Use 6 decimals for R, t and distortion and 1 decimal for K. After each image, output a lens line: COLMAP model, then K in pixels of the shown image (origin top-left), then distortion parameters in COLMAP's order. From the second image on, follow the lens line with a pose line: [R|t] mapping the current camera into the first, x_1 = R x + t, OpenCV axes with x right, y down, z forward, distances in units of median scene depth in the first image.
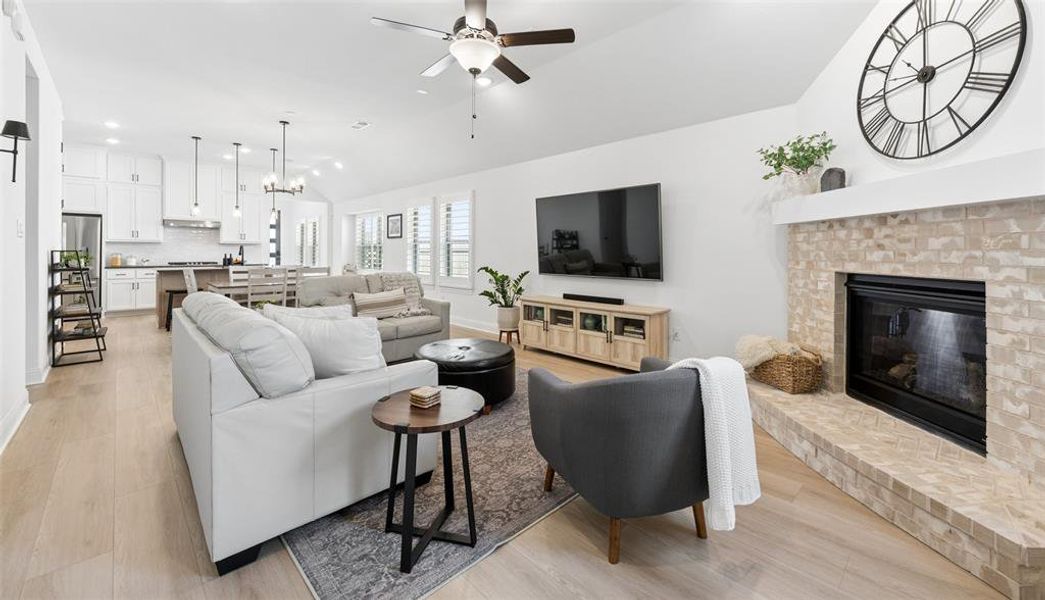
lens RADIAL K [[417.0, 0, 519.9], [0, 417.0, 248.5], [0, 0, 1]] dist [0.004197, -0.000278]
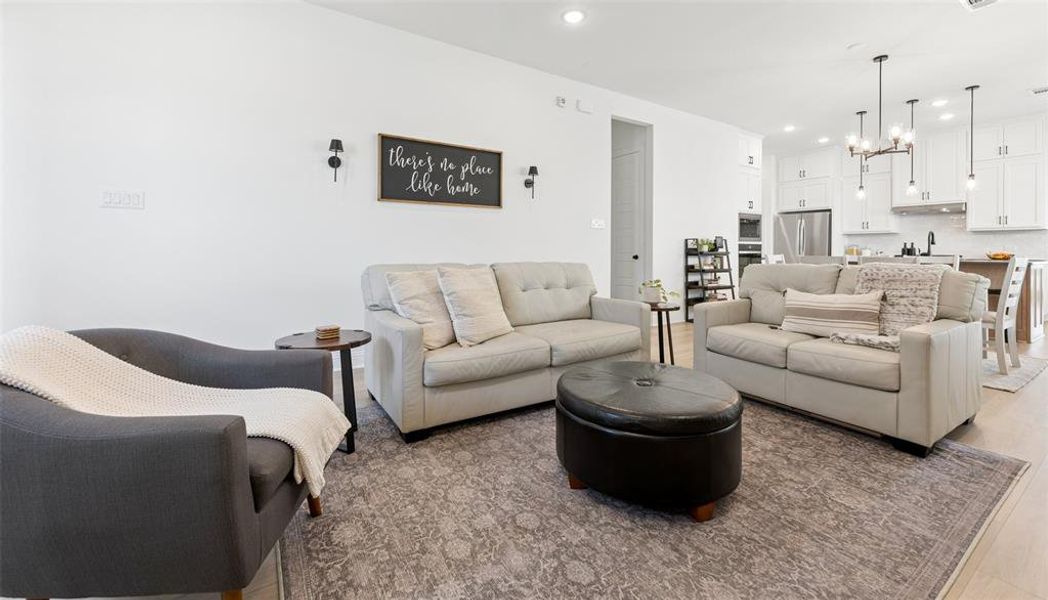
lens RADIAL K [[418.2, 0, 531.3], [0, 418.2, 248.0], [0, 0, 1]] dist [0.004197, -0.000278]
pose [[-0.183634, -0.006959, -0.982970, 0.513611], [0.002616, 0.999968, -0.007568, 0.063017], [0.982991, -0.003961, -0.183610, 1.039807]]
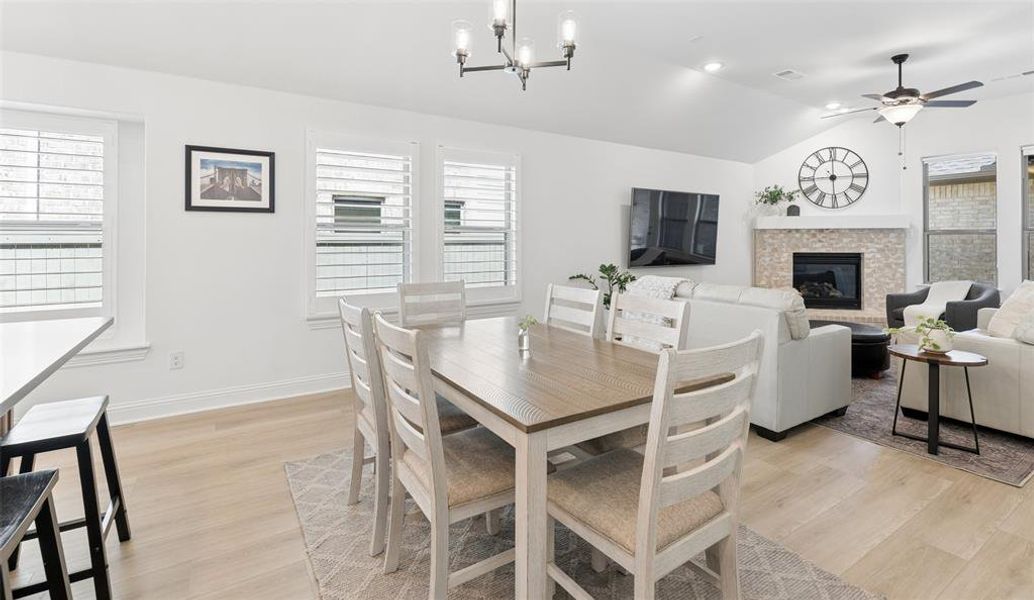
lens RADIAL K [[467.5, 0, 512.7], [0, 467.5, 242.6], [0, 0, 1]] dist [-0.000024, 0.000021]
pose [[0.200182, -0.005663, 0.979742, -1.791775], [-0.005893, 0.999958, 0.006984, -0.004601], [-0.979741, -0.007171, 0.200140, 1.806461]]
